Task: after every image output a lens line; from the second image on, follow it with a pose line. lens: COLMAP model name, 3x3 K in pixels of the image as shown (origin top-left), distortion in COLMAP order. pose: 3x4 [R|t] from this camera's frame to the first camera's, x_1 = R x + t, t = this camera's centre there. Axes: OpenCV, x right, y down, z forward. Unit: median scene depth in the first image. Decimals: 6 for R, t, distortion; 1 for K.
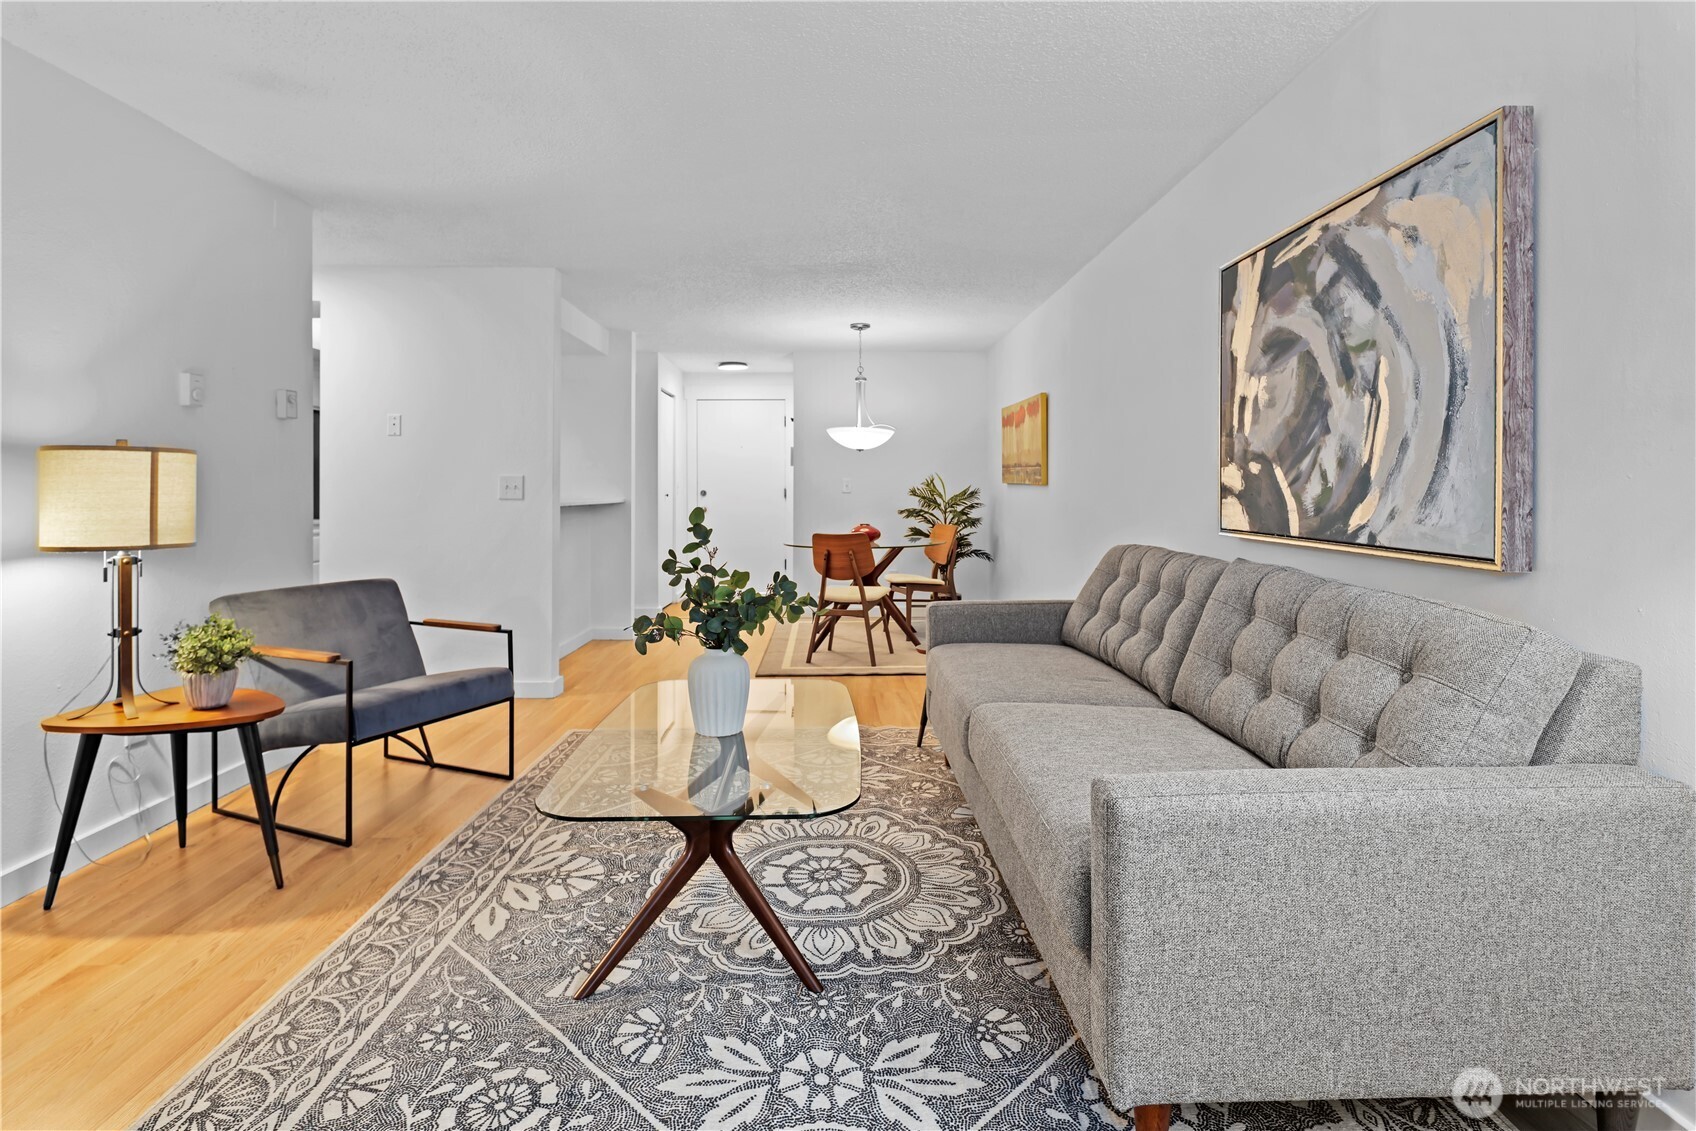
lens RADIAL K [[831.3, 0, 844.5], [0, 831.3, 484.9], [0, 0, 1]] dist [0.005420, -0.005563]
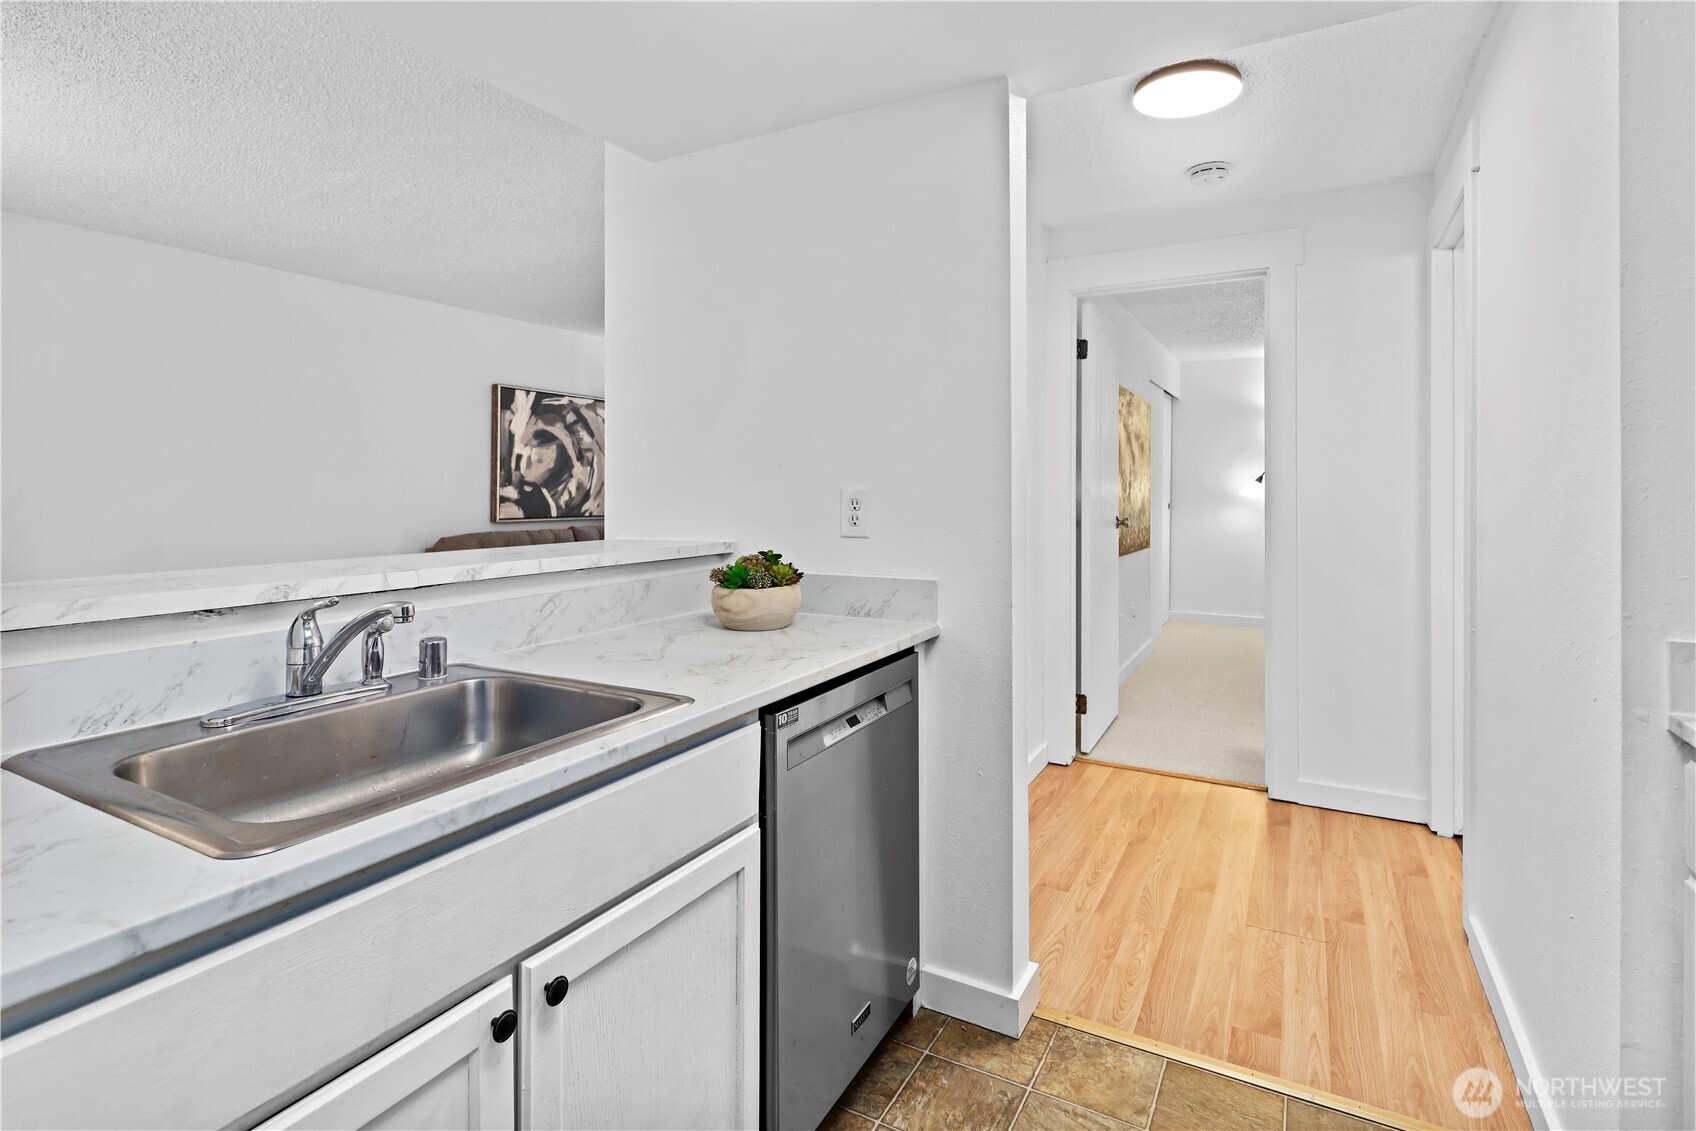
lens RADIAL K [[831.3, 0, 841.6], [0, 831.3, 480.8], [0, 0, 1]] dist [0.005420, -0.005563]
pose [[-0.864220, 0.000844, 0.503113, -1.452776], [-0.005958, 0.999911, -0.011911, -0.021790], [-0.503079, -0.013292, -0.864138, 2.719010]]
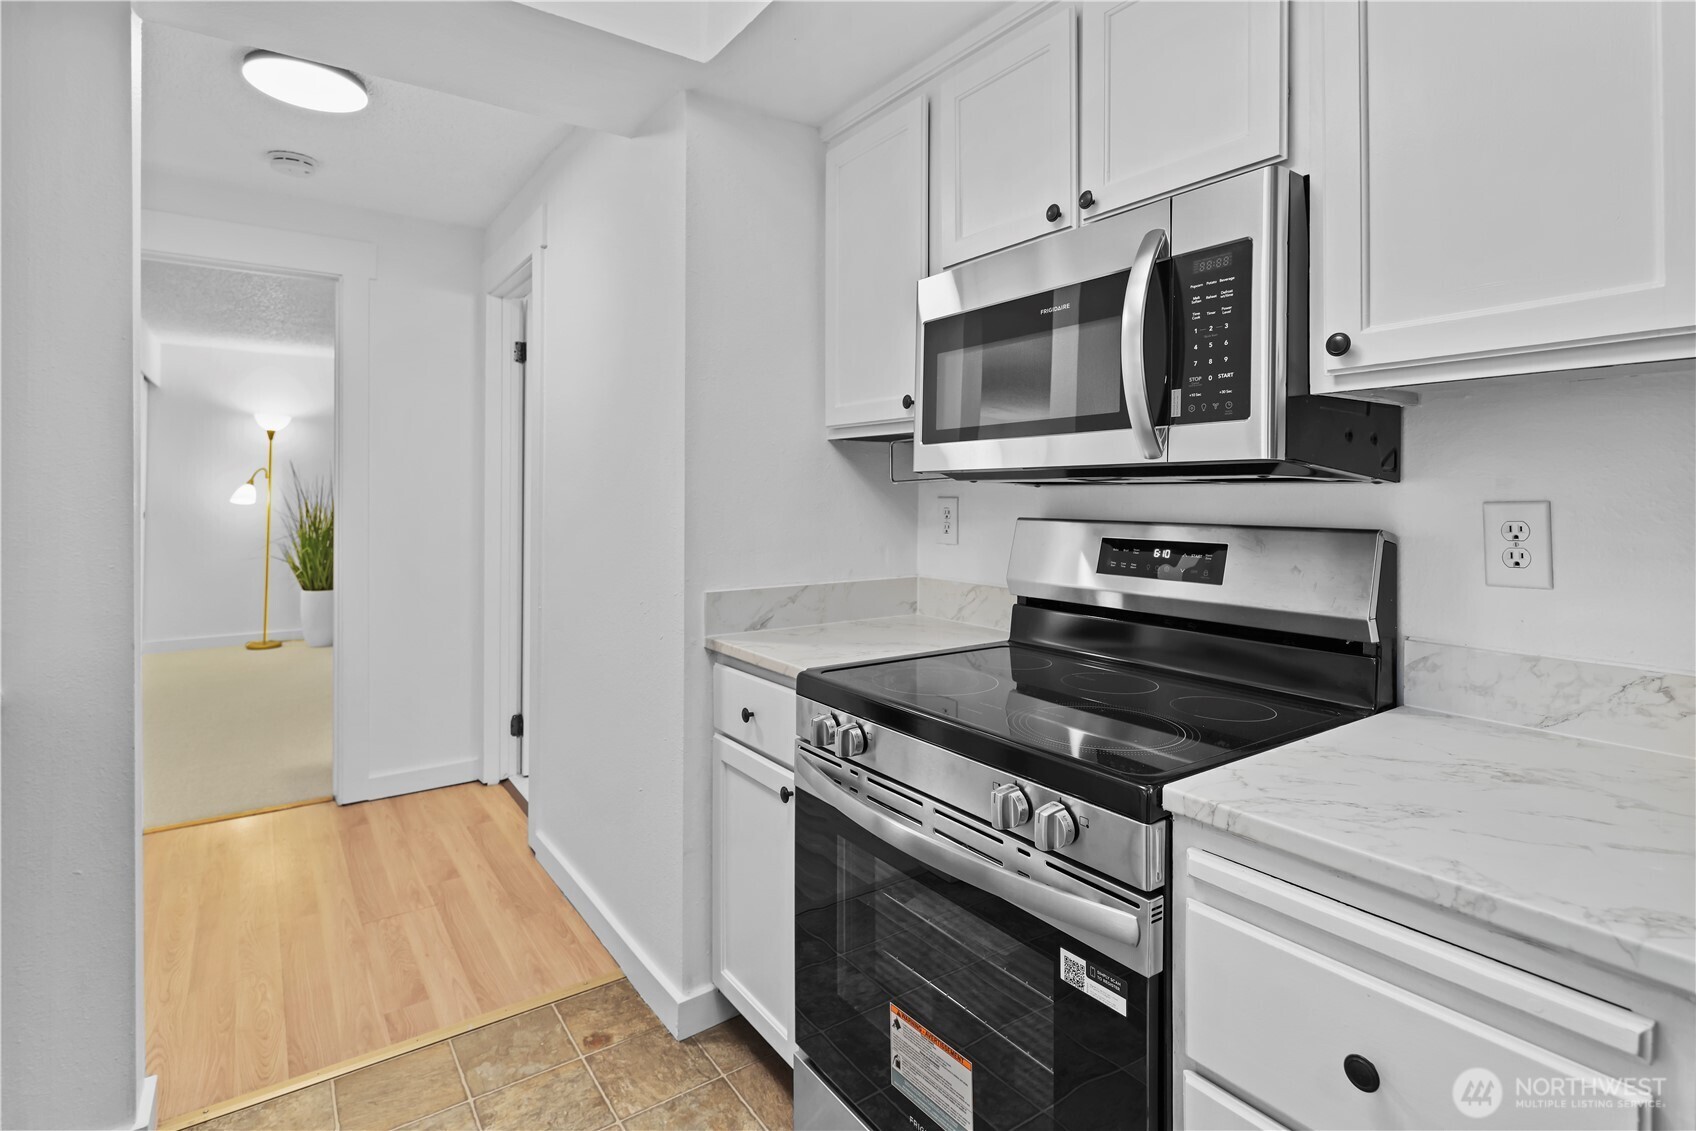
lens RADIAL K [[831.3, 0, 852.0], [0, 831.3, 492.2], [0, 0, 1]] dist [0.005420, -0.005563]
pose [[-0.823413, -0.004066, -0.567428, -1.288731], [-0.000138, 0.999976, -0.006964, -0.026812], [0.567443, -0.005656, -0.823393, 2.786860]]
